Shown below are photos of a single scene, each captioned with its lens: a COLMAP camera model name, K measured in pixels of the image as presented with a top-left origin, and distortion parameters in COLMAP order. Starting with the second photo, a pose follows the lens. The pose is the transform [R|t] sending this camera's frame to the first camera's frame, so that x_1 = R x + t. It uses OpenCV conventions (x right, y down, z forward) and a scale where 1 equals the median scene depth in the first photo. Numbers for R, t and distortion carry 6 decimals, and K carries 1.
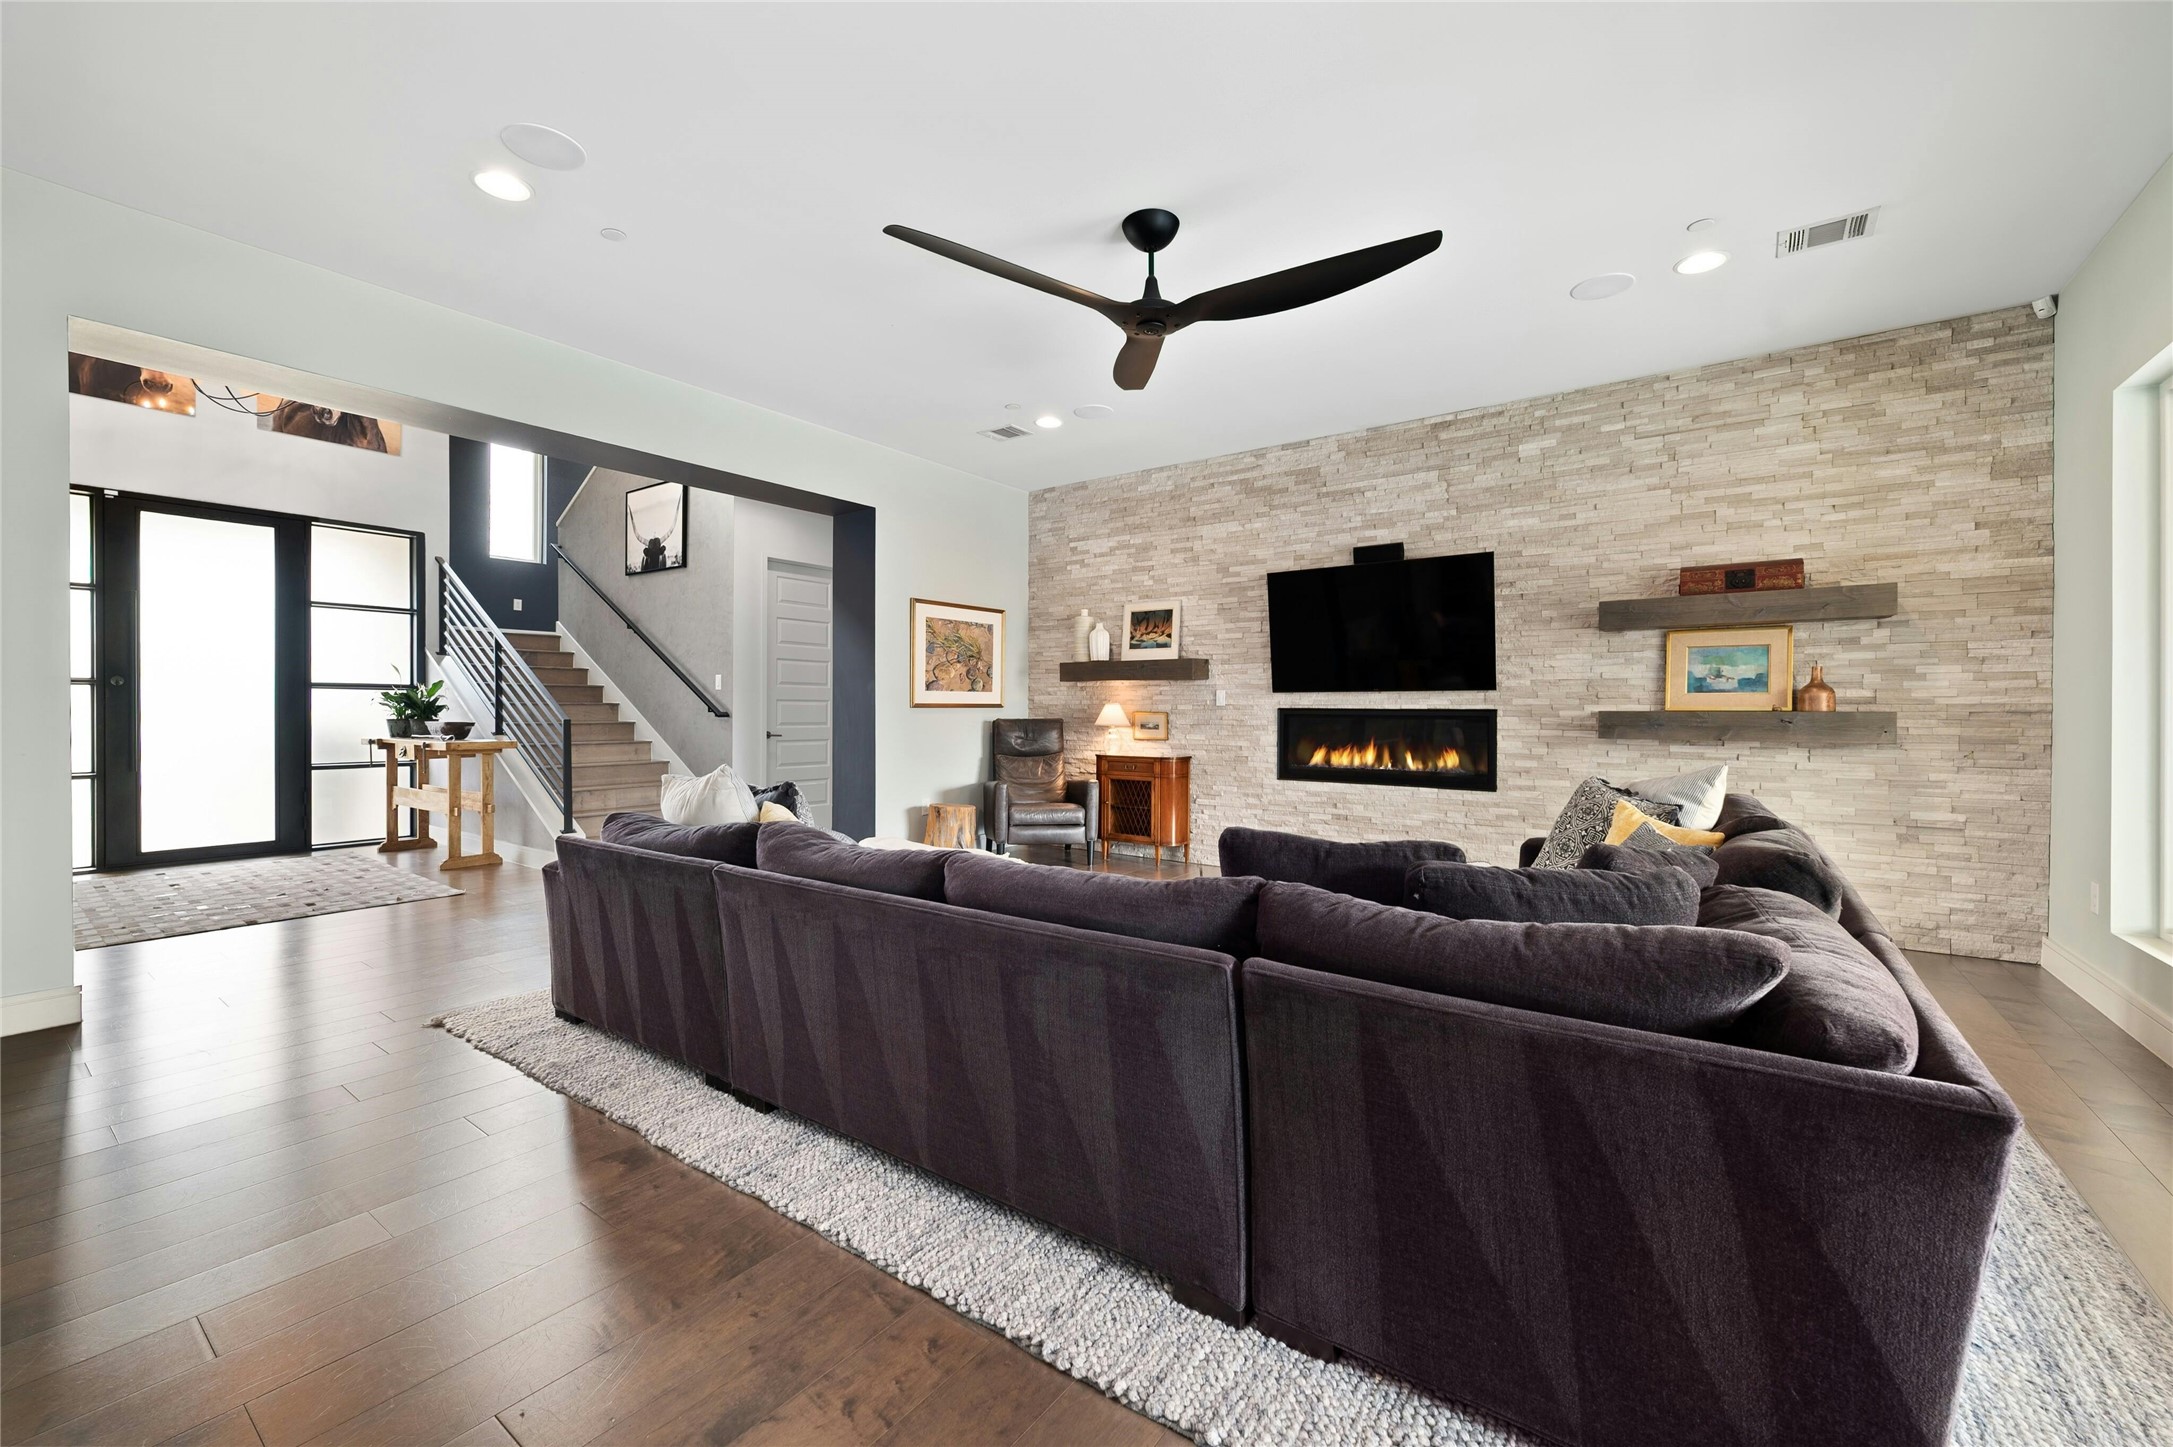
lens RADIAL K [[871.7, 0, 1088.7], [0, 871.7, 712.2], [0, 0, 1]] dist [0.000480, 0.000083]
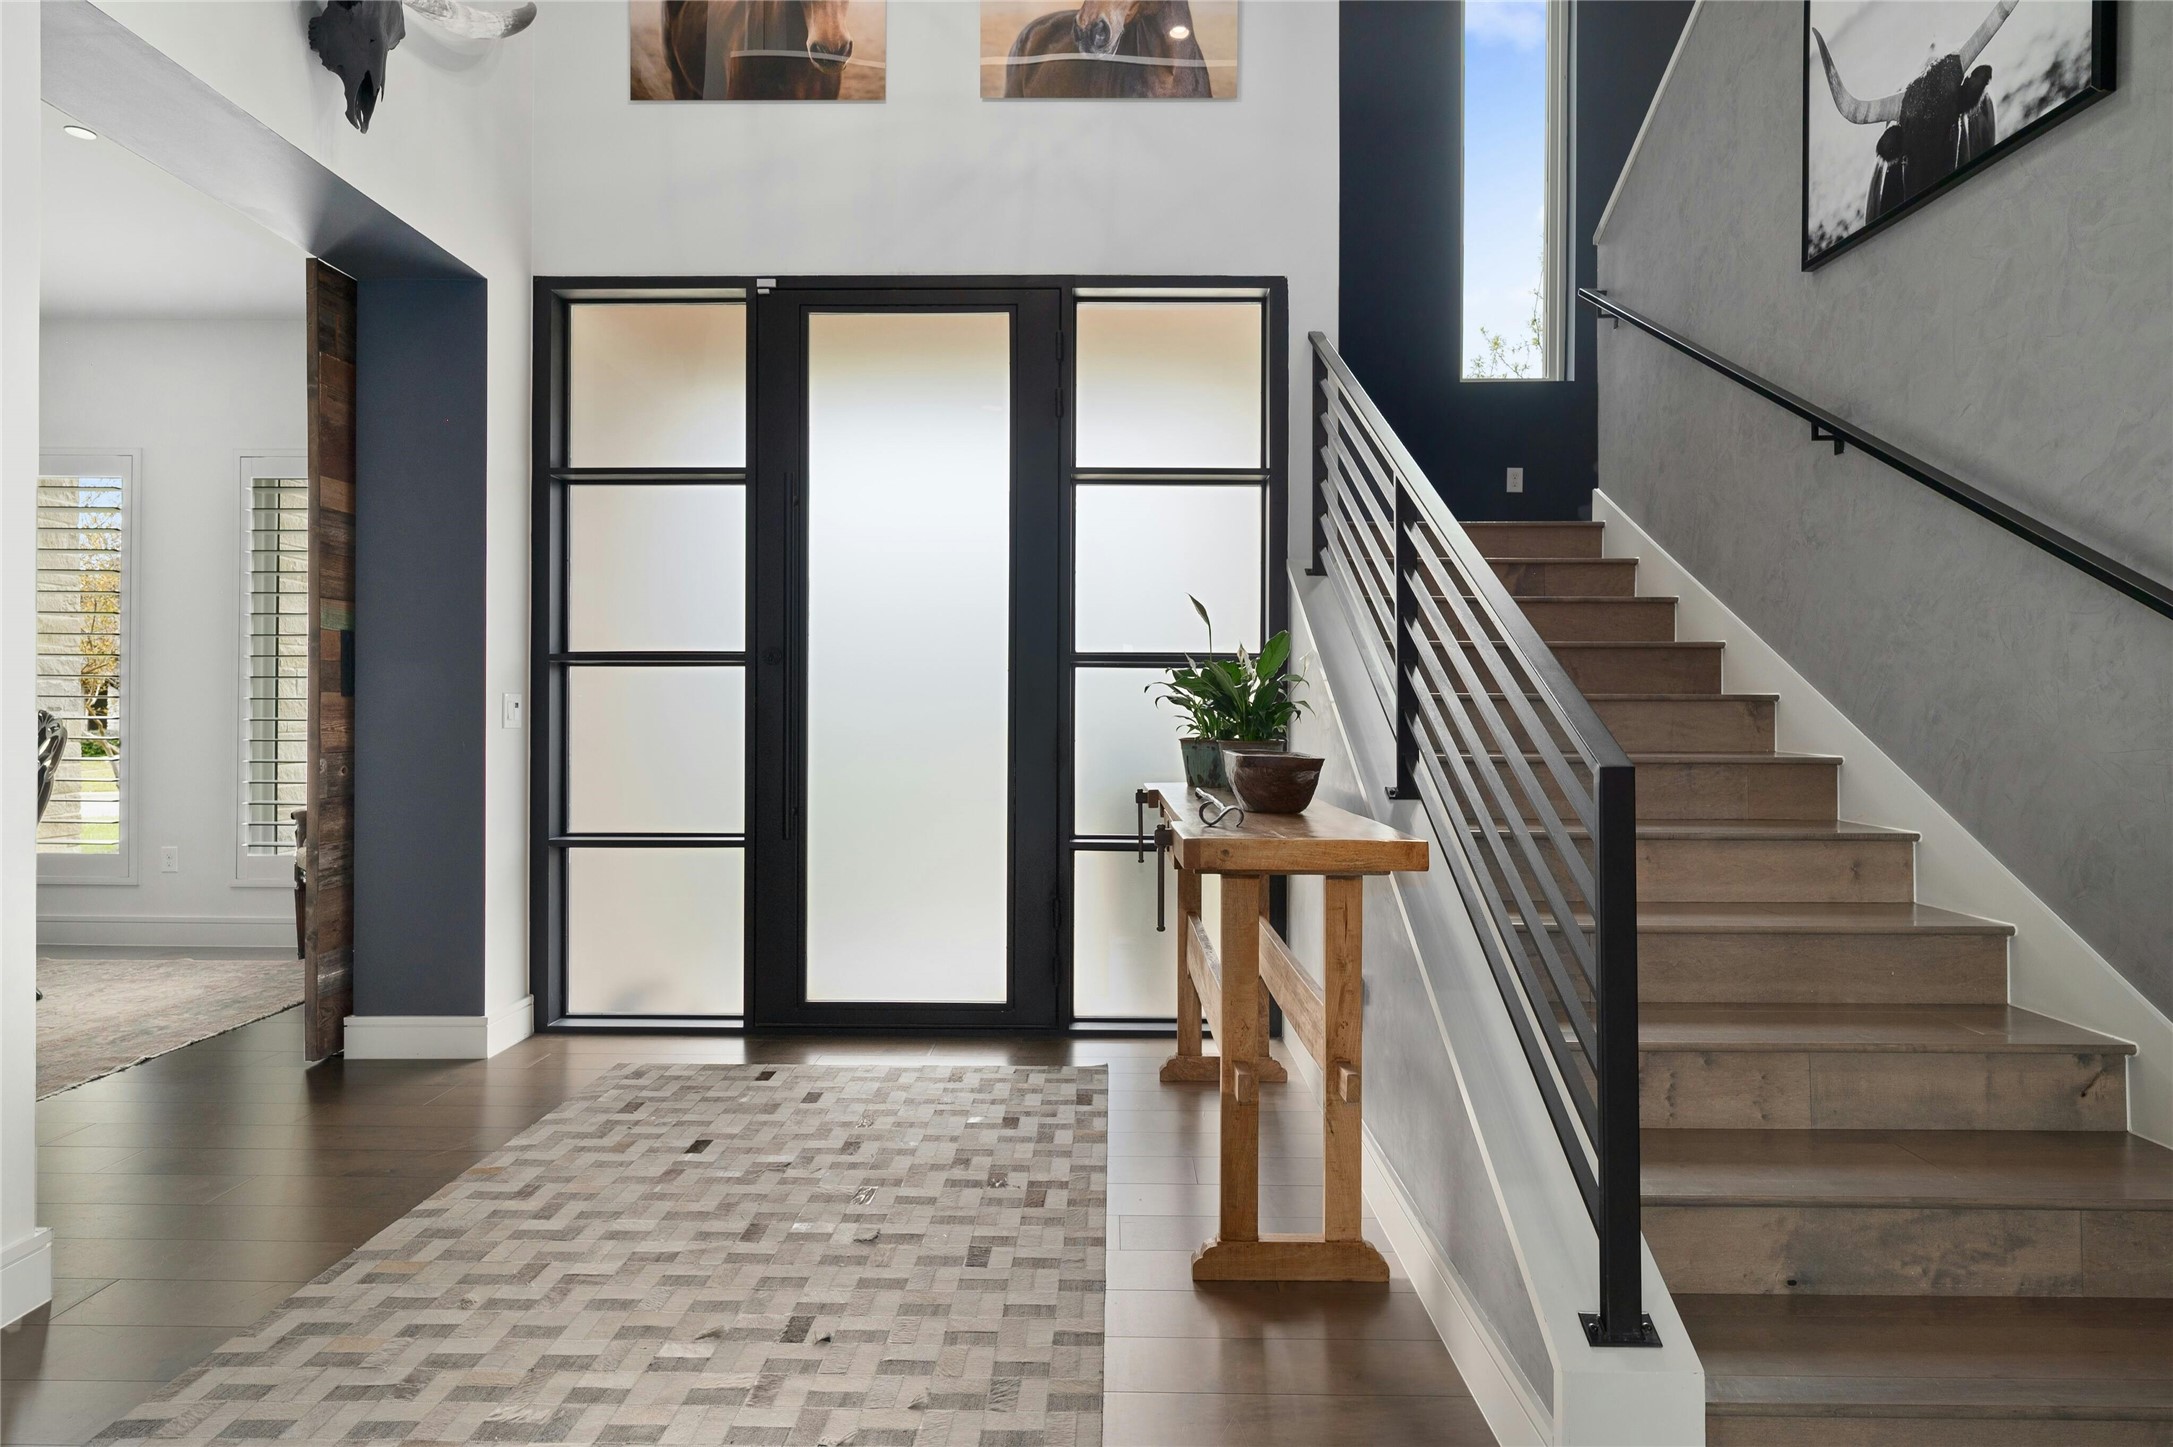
lens RADIAL K [[1169.4, 0, 1081.3], [0, 1169.4, 718.0], [0, 0, 1]] dist [-0.003206, -0.000171]
pose [[0.565948, 0.005432, -0.824423, -0.369778], [-0.004146, 0.999984, 0.003743, -0.003120], [0.824431, 0.001299, 0.565961, 0.617721]]
